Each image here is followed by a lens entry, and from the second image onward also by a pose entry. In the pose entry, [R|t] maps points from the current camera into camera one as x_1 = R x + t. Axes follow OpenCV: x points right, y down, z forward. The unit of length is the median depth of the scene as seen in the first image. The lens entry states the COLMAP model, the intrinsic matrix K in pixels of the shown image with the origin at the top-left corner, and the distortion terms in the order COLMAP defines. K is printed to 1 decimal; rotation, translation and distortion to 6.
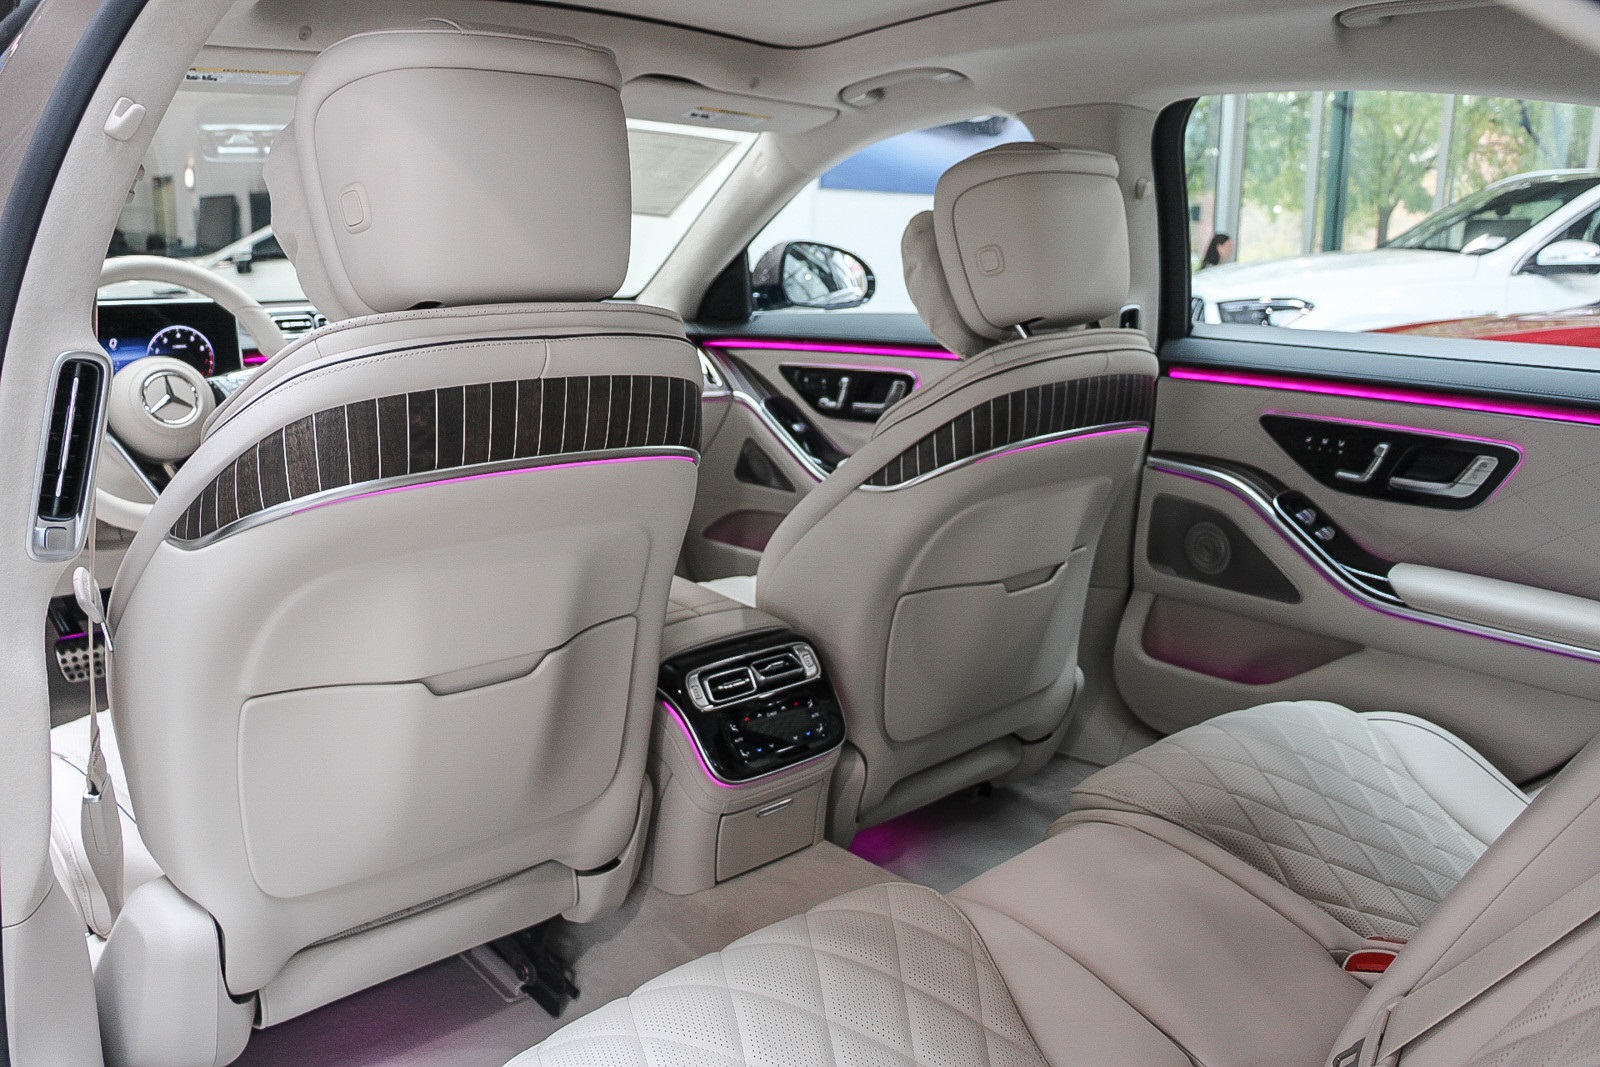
lens RADIAL K [[1294.0, 0, 807.5], [0, 1294.0, 544.0], [0, 0, 1]] dist [-0.180711, 0.135267]
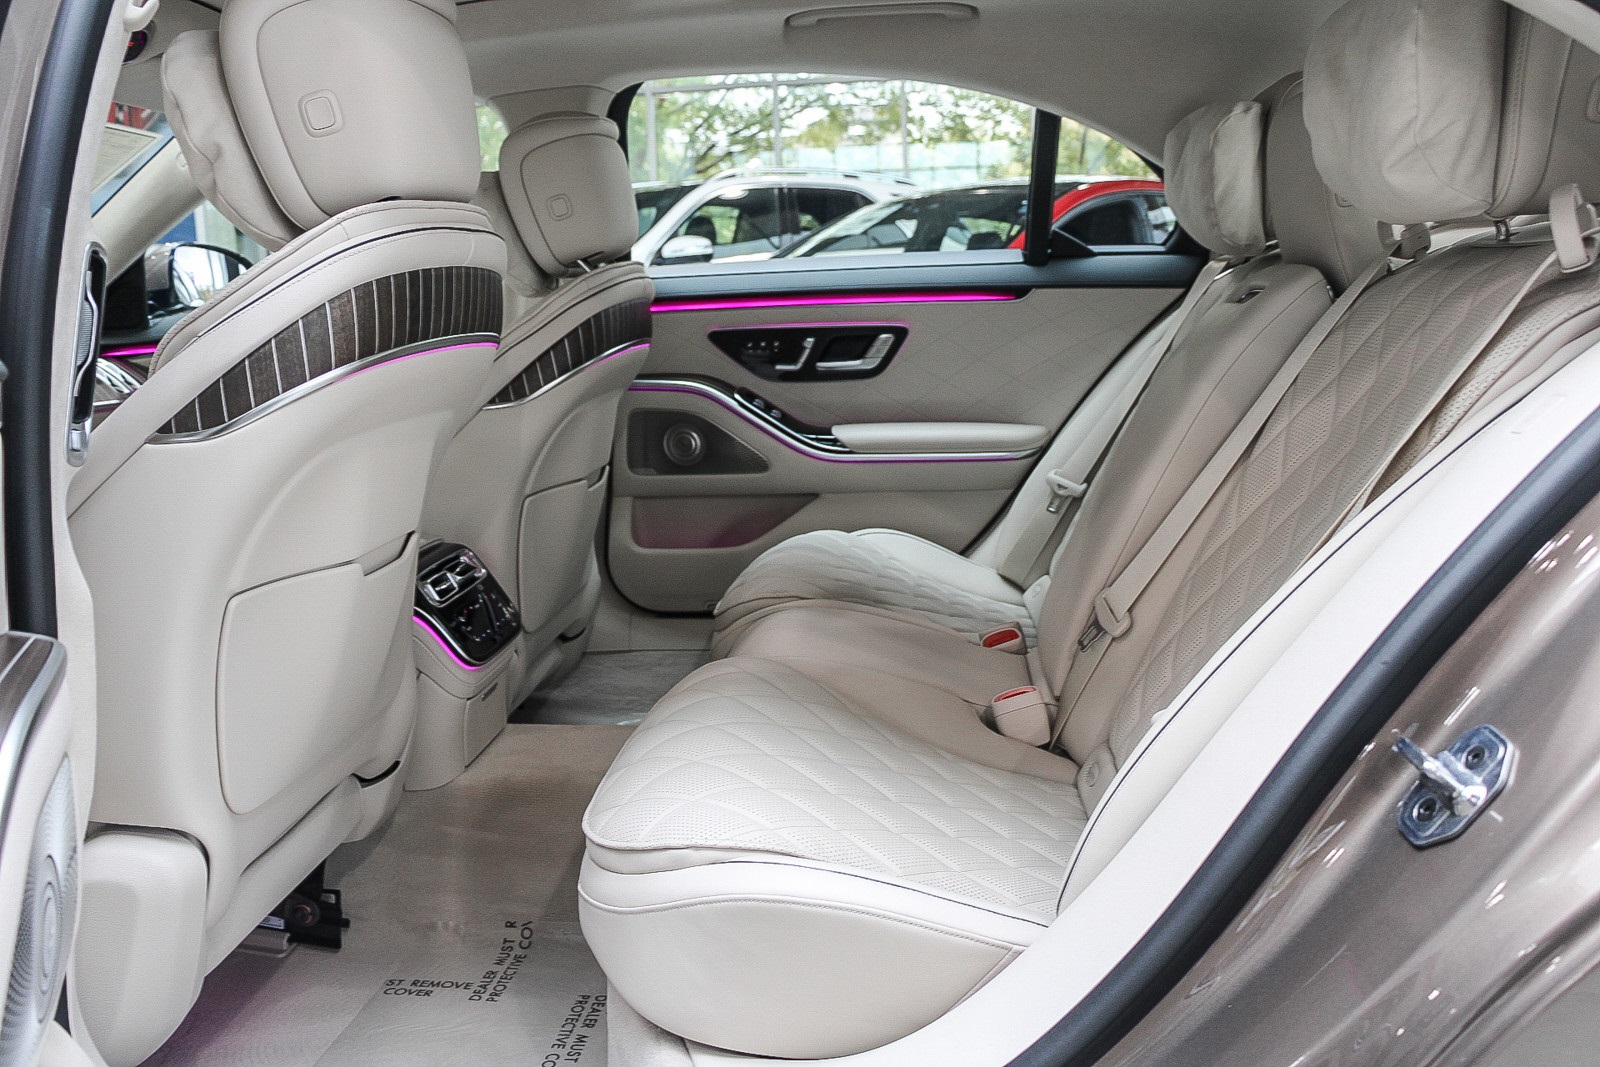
lens RADIAL K [[1294.0, 0, 790.6], [0, 1294.0, 538.9], [0, 0, 1]] dist [-0.180711, 0.135267]
pose [[0.766688, -0.174399, 0.617880, -0.777097], [0.197758, 0.979756, 0.031154, 0.145711], [-0.610804, 0.098305, 0.785655, -0.078462]]
